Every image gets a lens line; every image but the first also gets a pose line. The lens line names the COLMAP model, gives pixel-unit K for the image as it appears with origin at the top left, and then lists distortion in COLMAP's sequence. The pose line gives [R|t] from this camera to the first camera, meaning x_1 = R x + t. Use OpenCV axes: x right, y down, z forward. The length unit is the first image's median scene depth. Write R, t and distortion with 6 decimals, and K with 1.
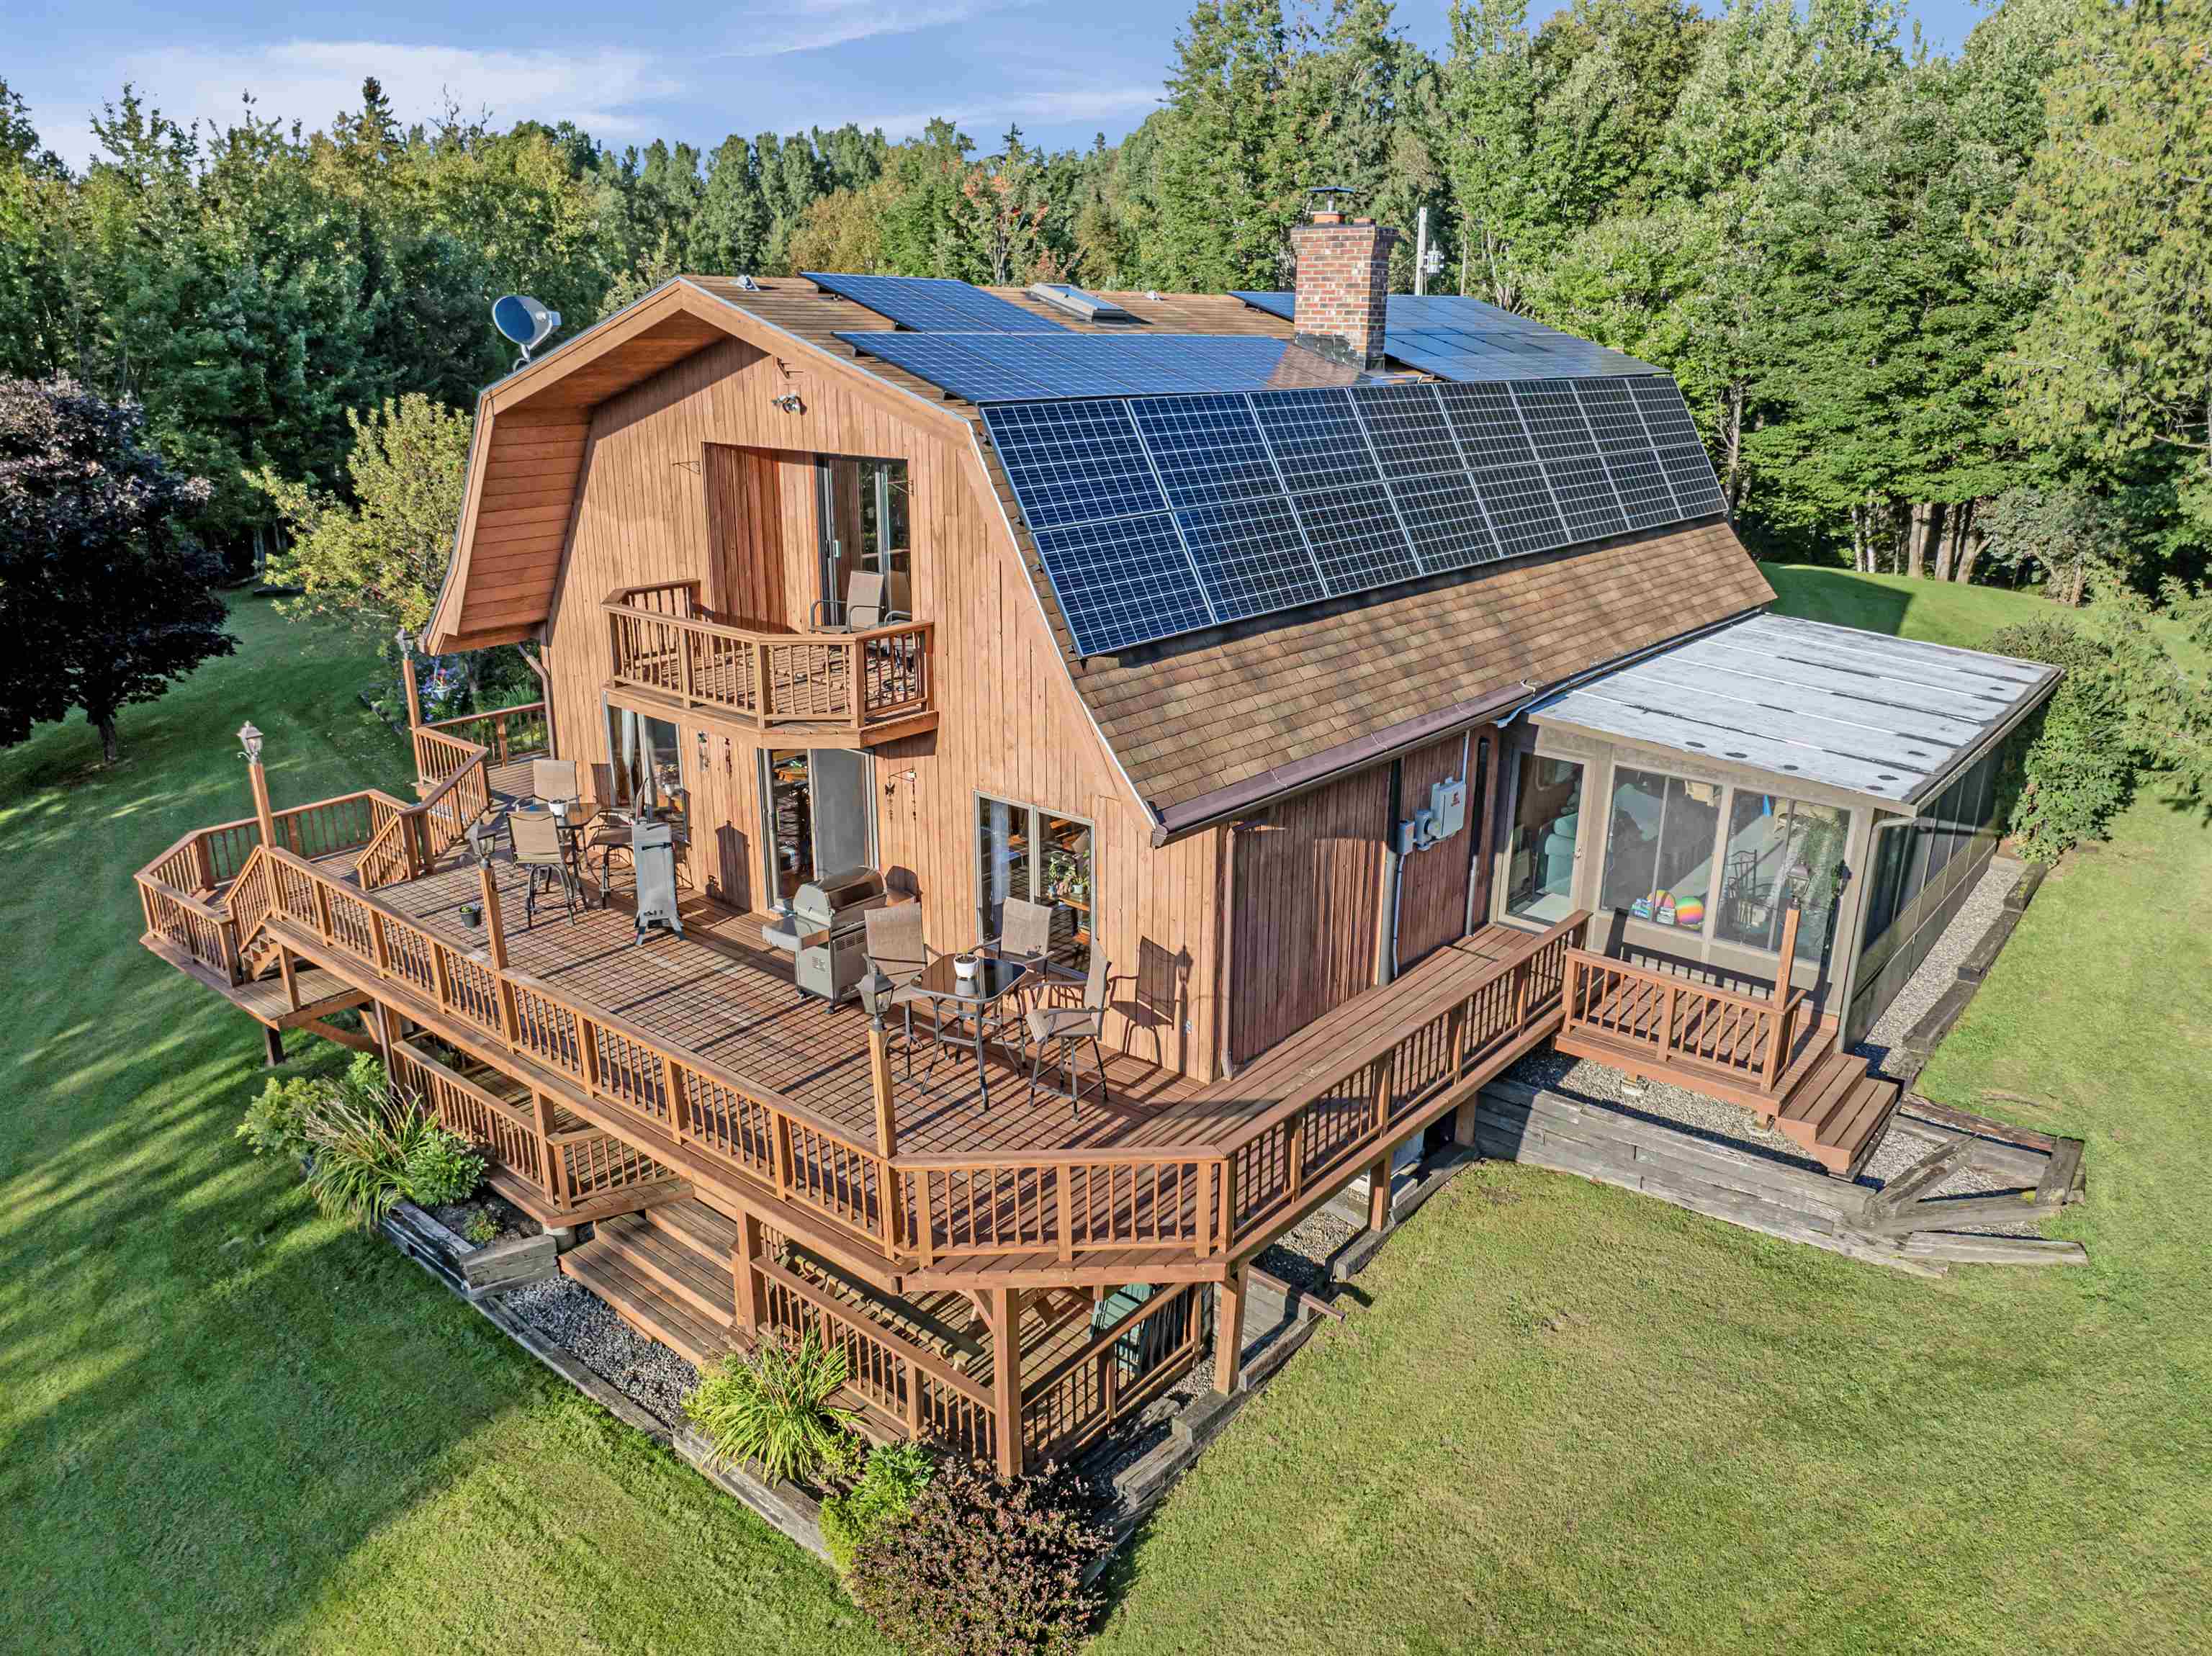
lens RADIAL K [[1547.3, 0, 1114.0], [0, 1547.3, 829.3], [0, 0, 1]] dist [-0.043728, 0.010929]
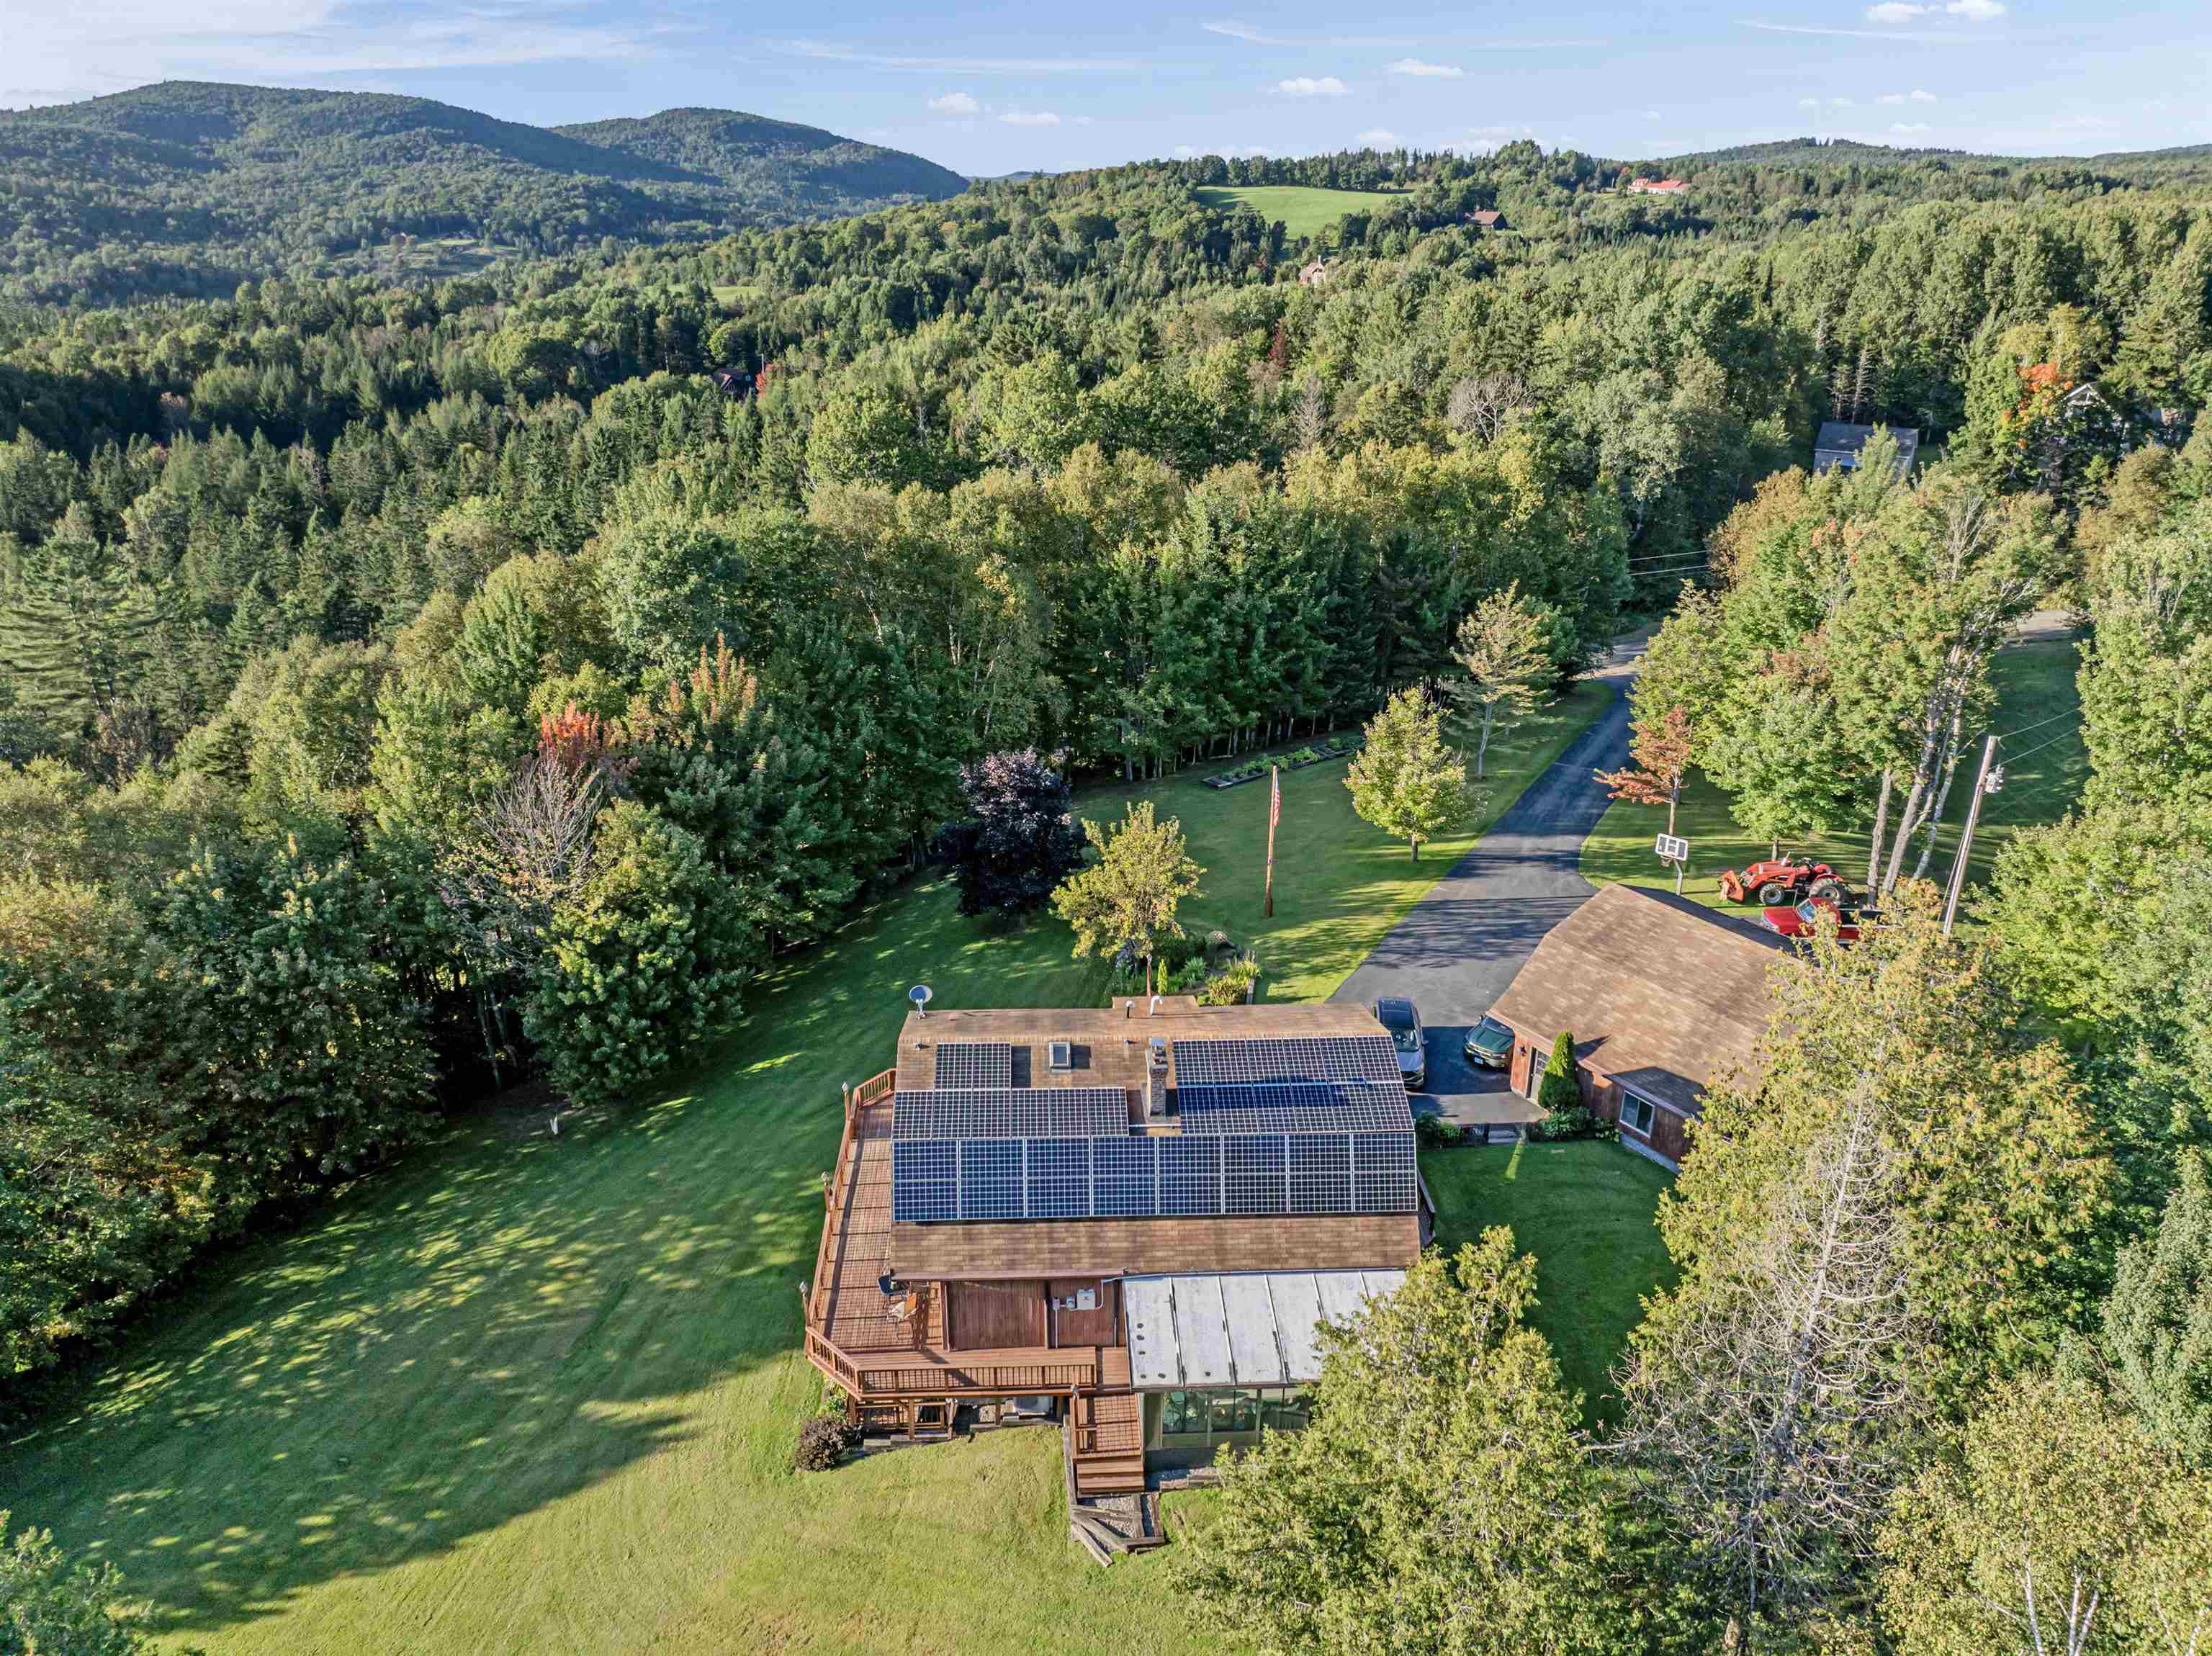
lens RADIAL K [[1547.3, 0, 1127.1], [0, 1547.3, 734.0], [0, 0, 1]] dist [-0.043728, 0.010929]
pose [[0.676453, 0.222535, -0.702061, 2.055339], [-0.222731, 0.970434, 0.092995, -1.289470], [0.701999, 0.093464, 0.706019, -0.932667]]
